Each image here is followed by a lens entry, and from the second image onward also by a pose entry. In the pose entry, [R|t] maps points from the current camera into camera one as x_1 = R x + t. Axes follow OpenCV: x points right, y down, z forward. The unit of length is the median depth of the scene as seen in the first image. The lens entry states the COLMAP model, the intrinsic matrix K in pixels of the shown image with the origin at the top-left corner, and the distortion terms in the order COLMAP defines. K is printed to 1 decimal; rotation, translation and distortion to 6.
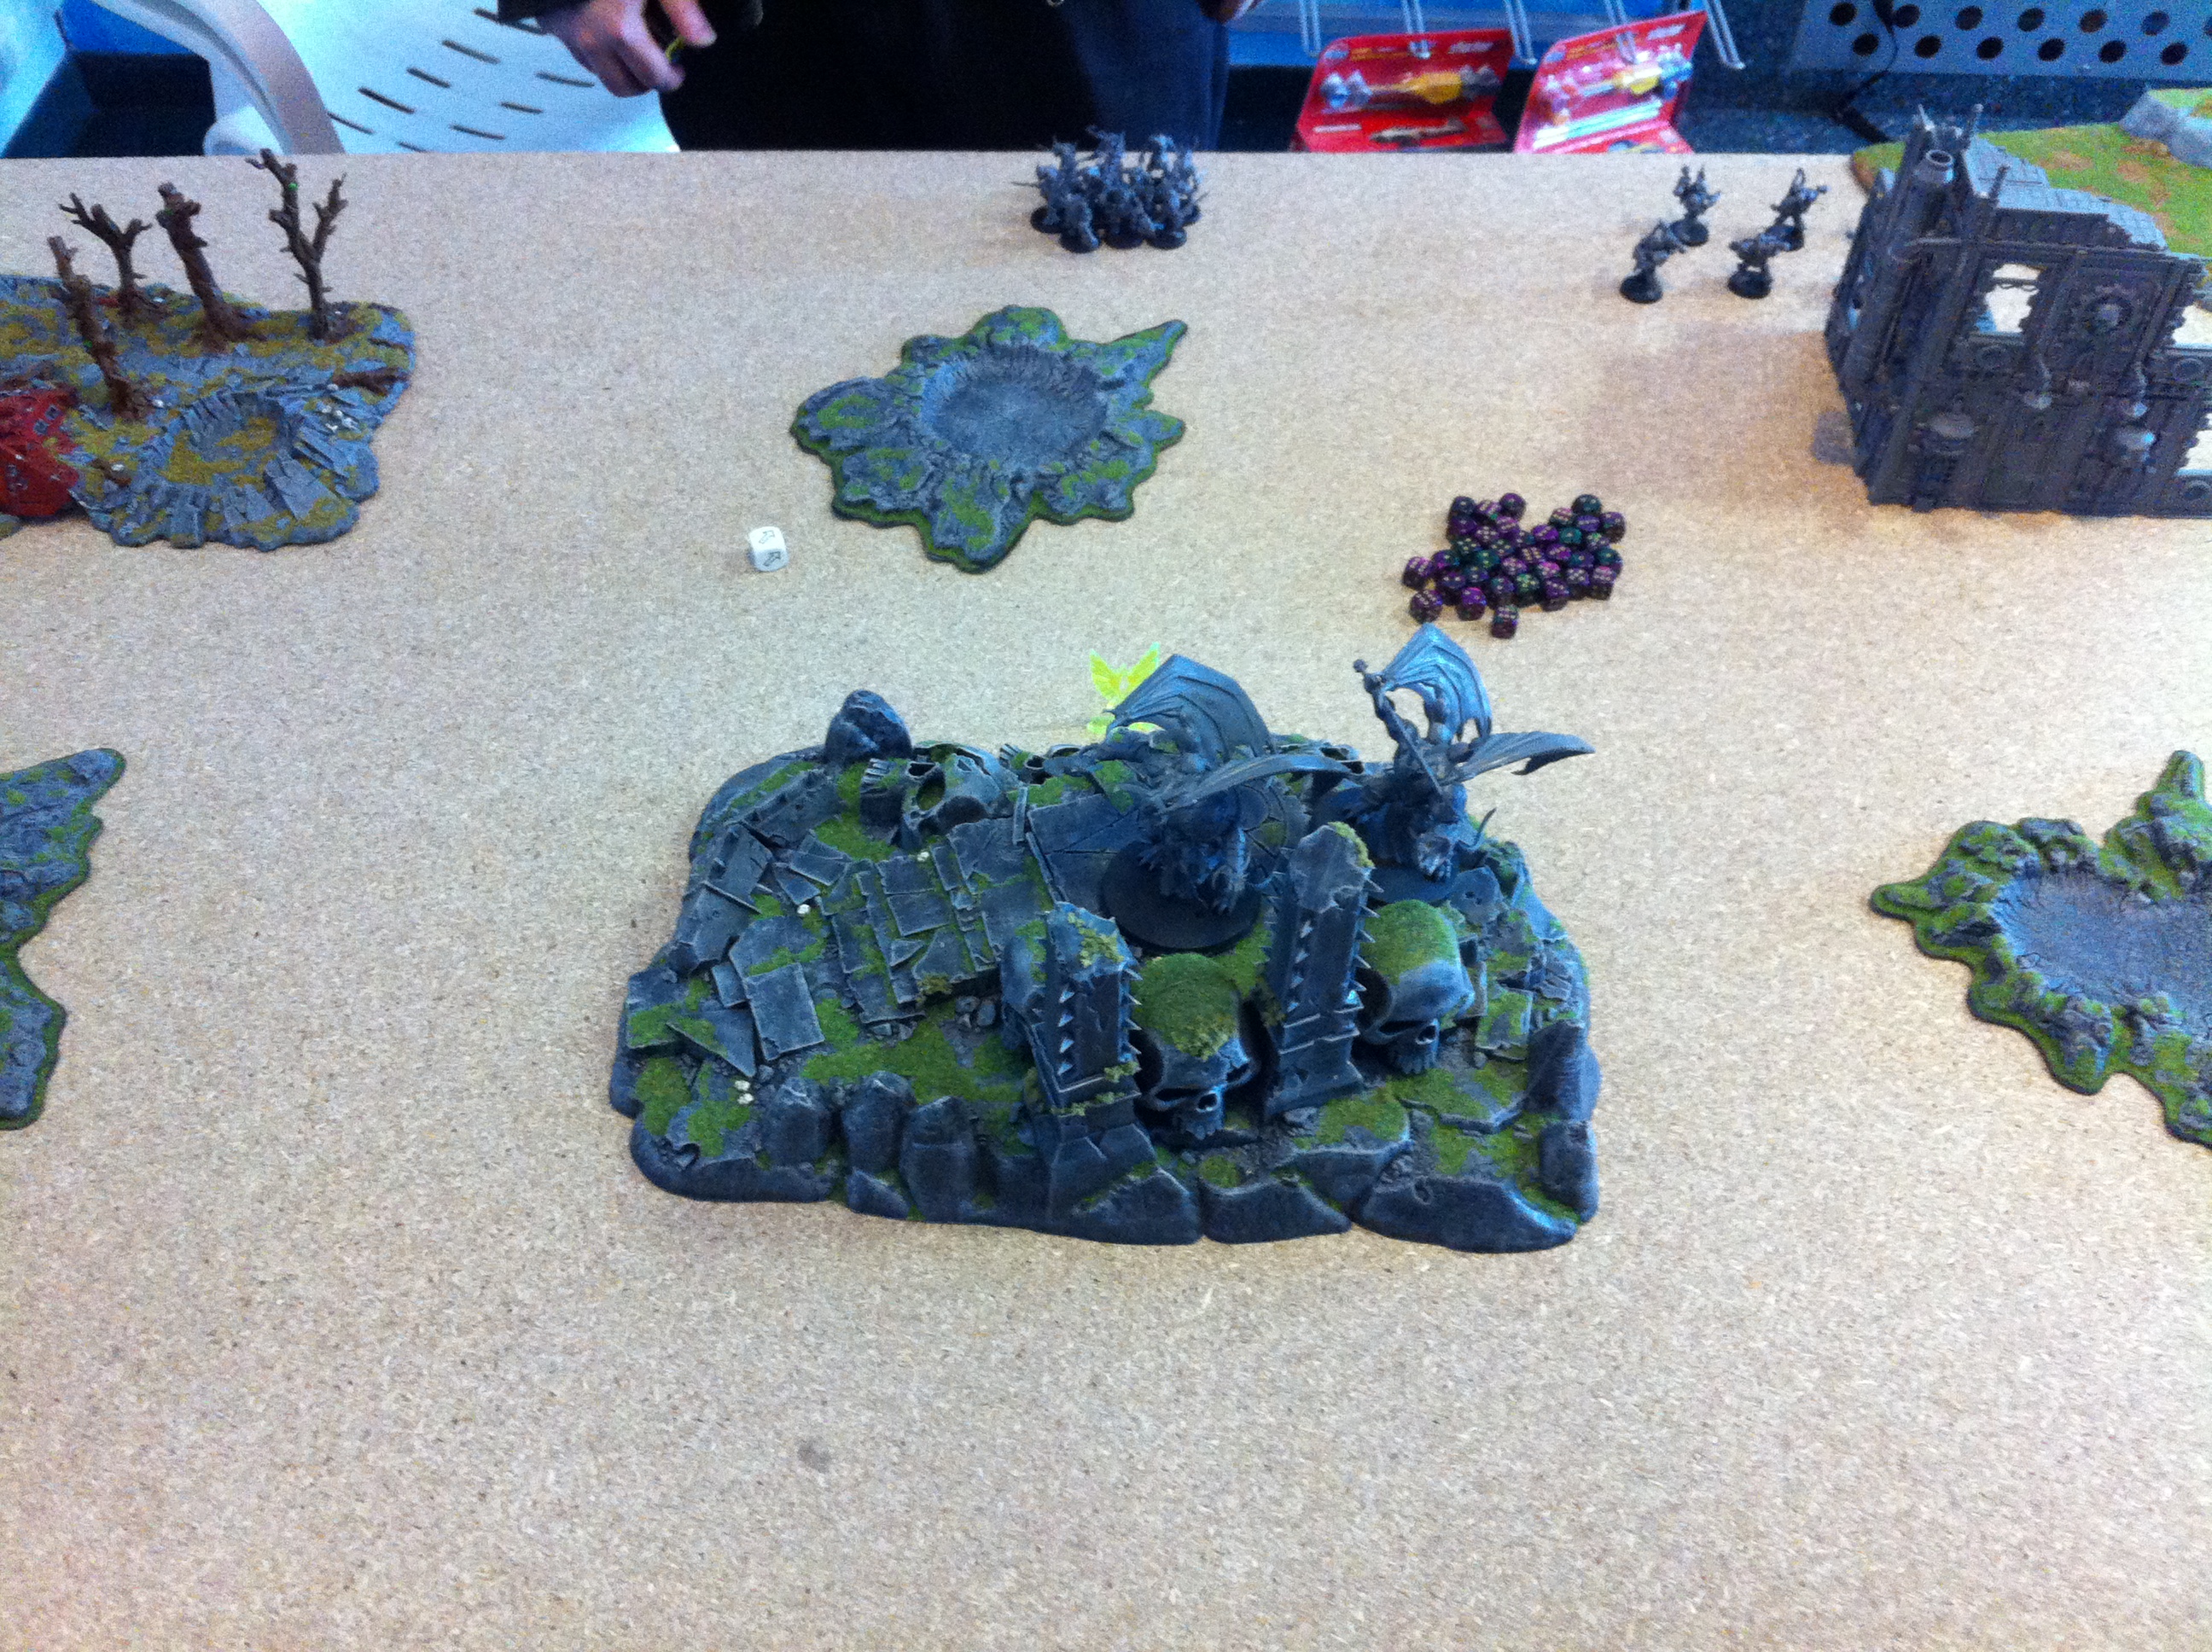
lens RADIAL K [[2106.1, 0, 1114.0], [0, 2106.1, 828.2], [0, 0, 1]] dist [0.044656, -0.201931]
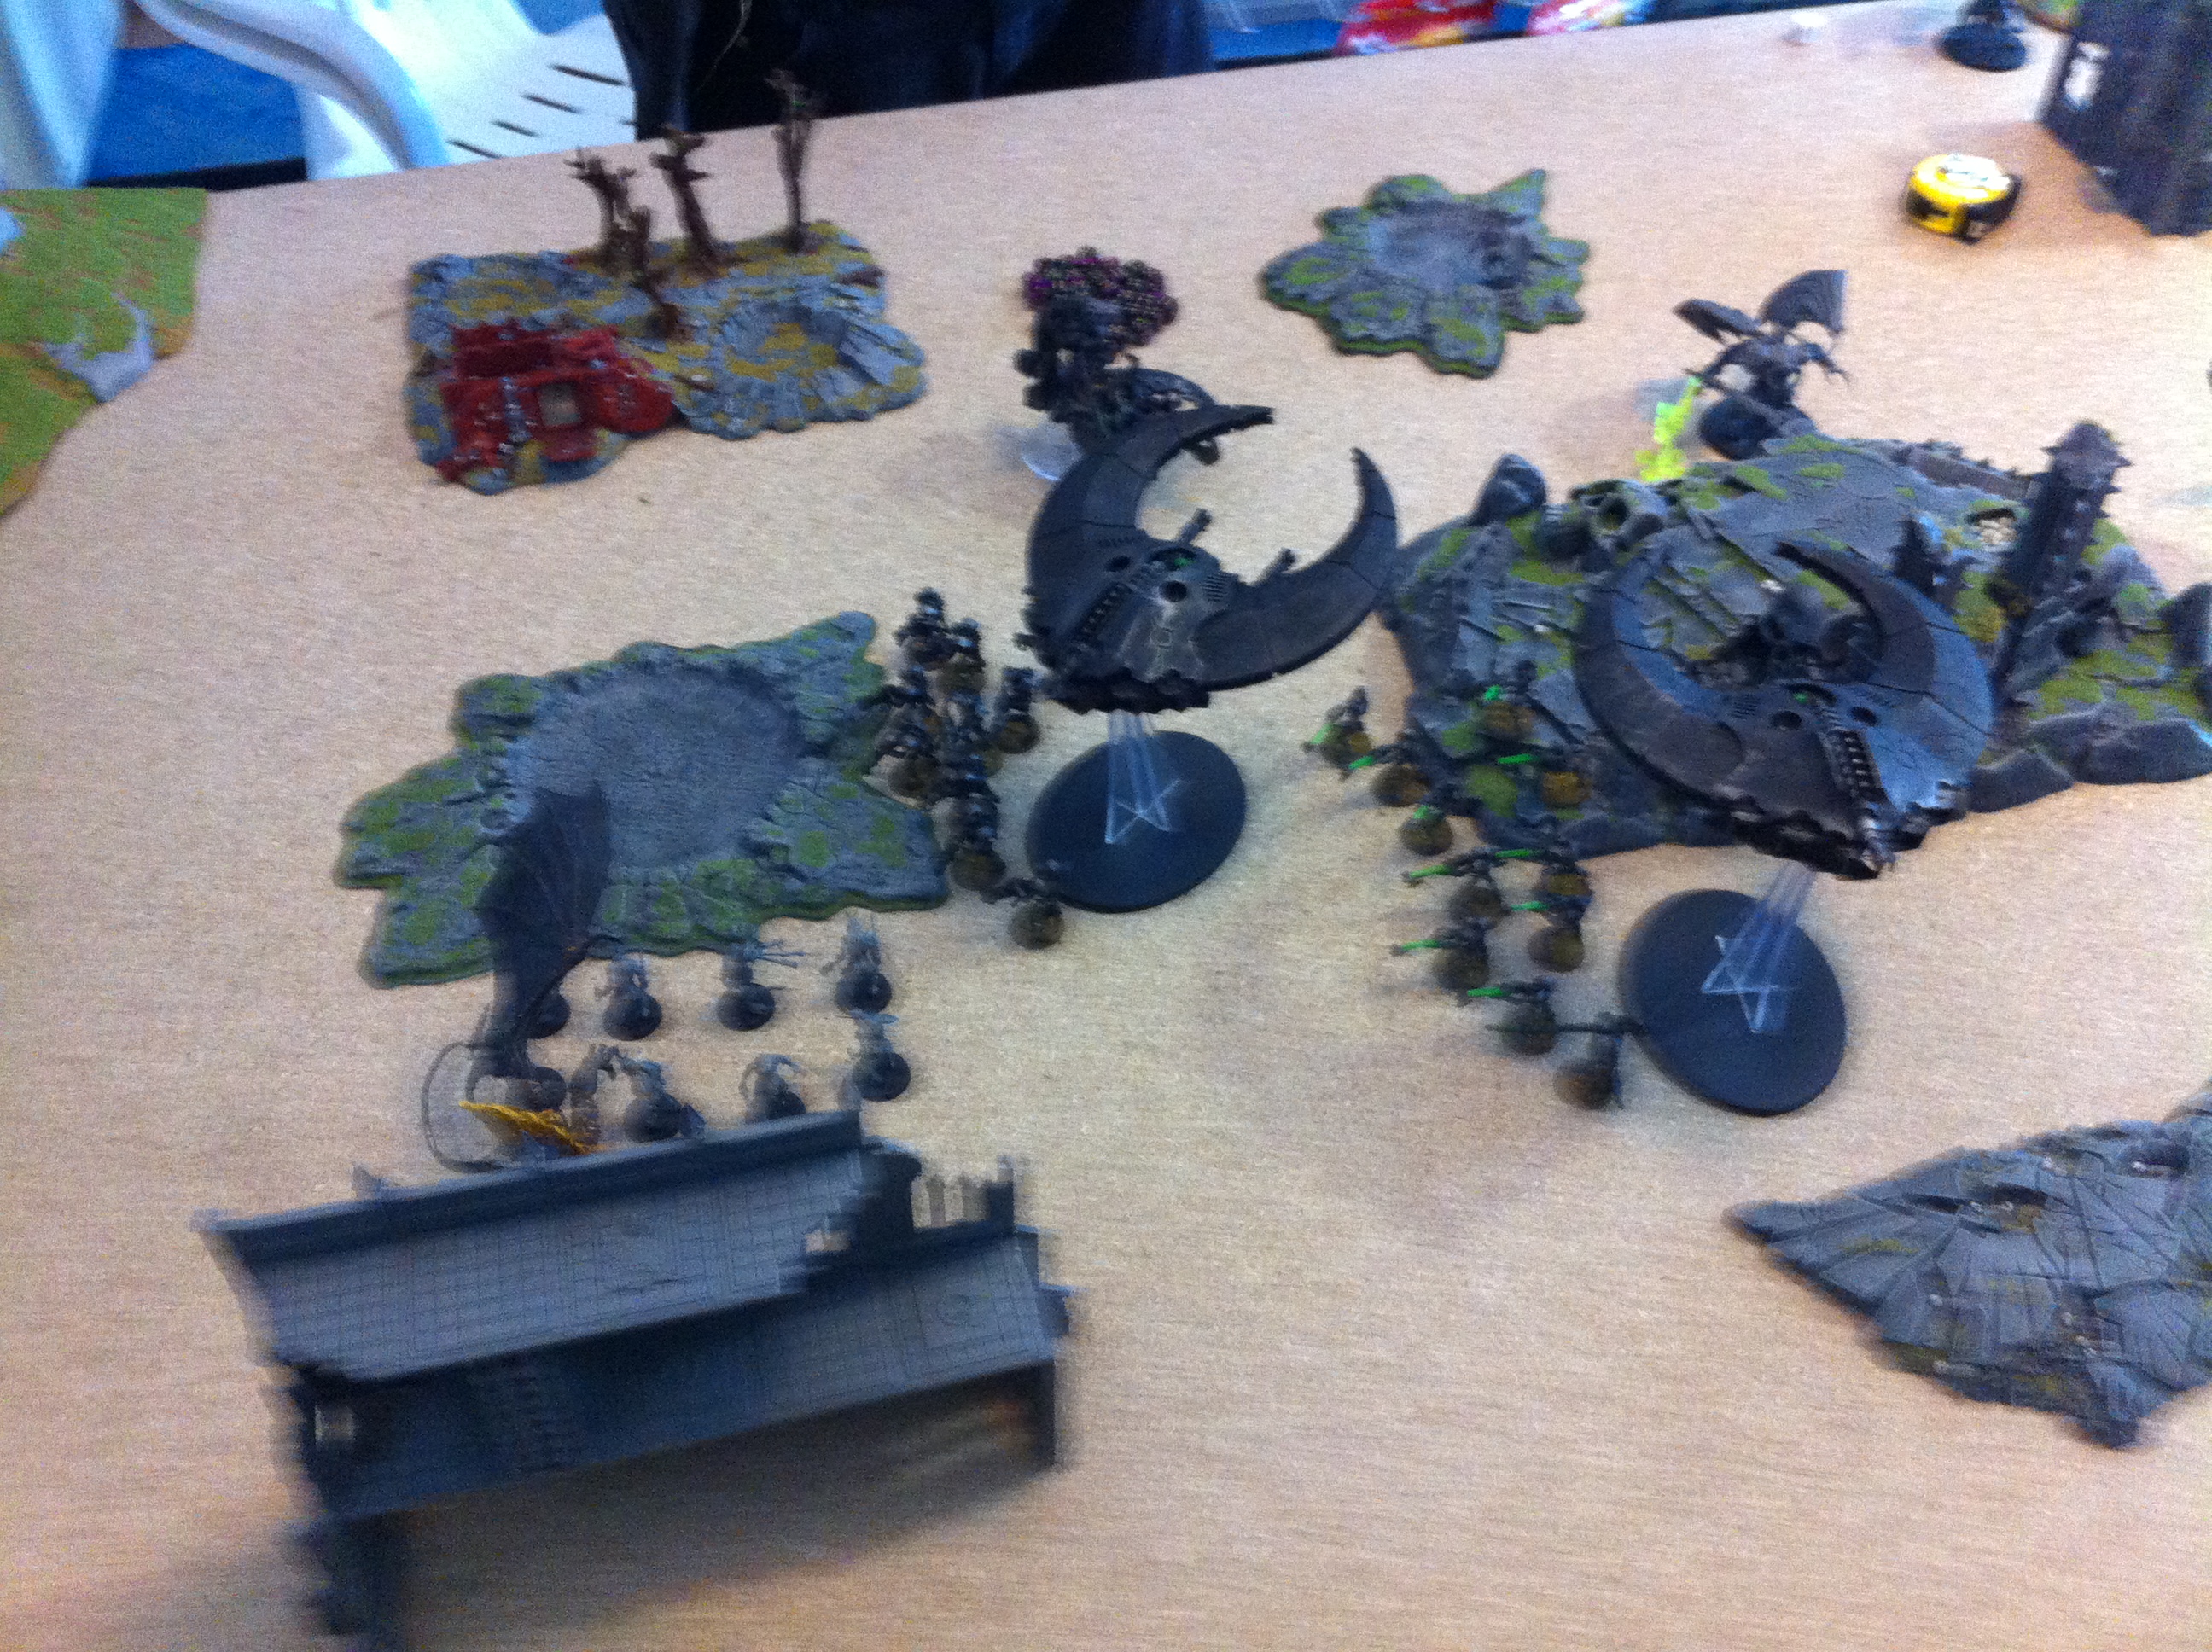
lens RADIAL K [[2105.9, 0, 1106.6], [0, 2105.9, 810.6], [0, 0, 1]] dist [0.111927, -0.377308]
pose [[0.978800, -0.161005, 0.126603, -0.586376], [0.167124, 0.985155, -0.039230, 0.160292], [-0.118407, 0.059557, 0.991177, -0.142382]]
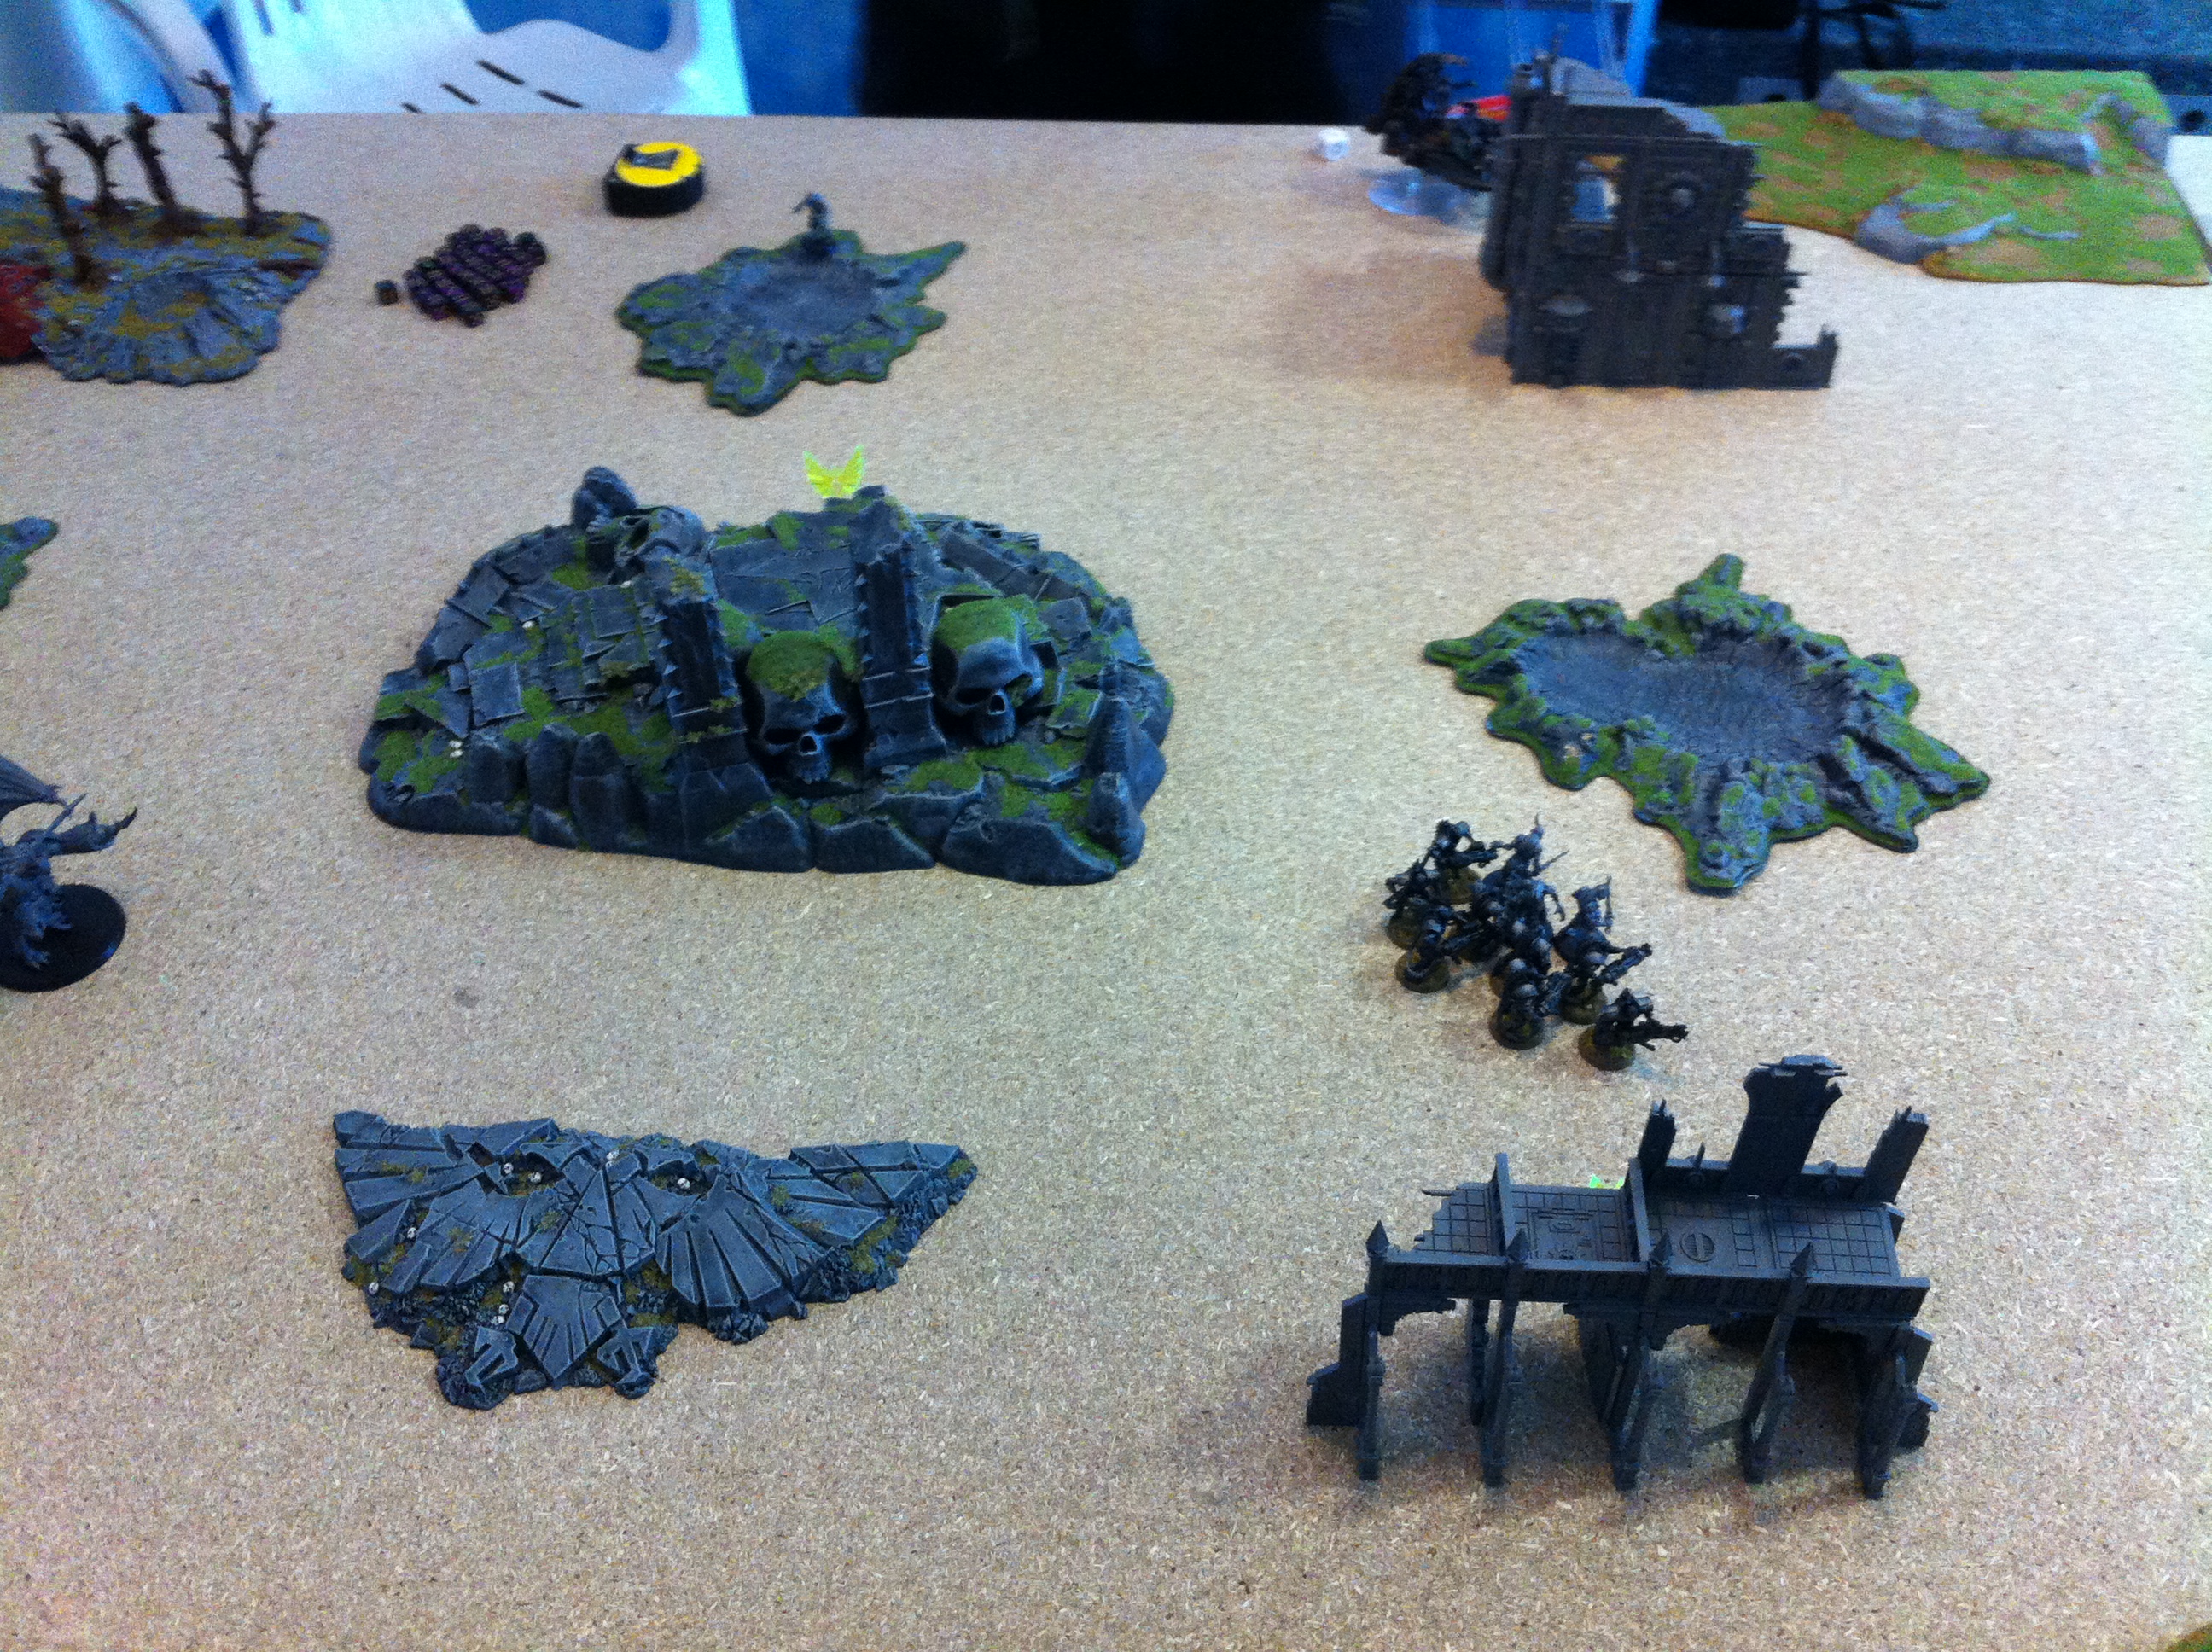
lens RADIAL K [[2105.9, 0, 1106.6], [0, 2105.9, 810.6], [0, 0, 1]] dist [0.111927, -0.377308]
pose [[0.997253, 0.031114, -0.067216, 0.297523], [-0.036886, 0.995577, -0.086409, 0.262506], [0.064230, 0.088651, 0.993990, -0.224126]]
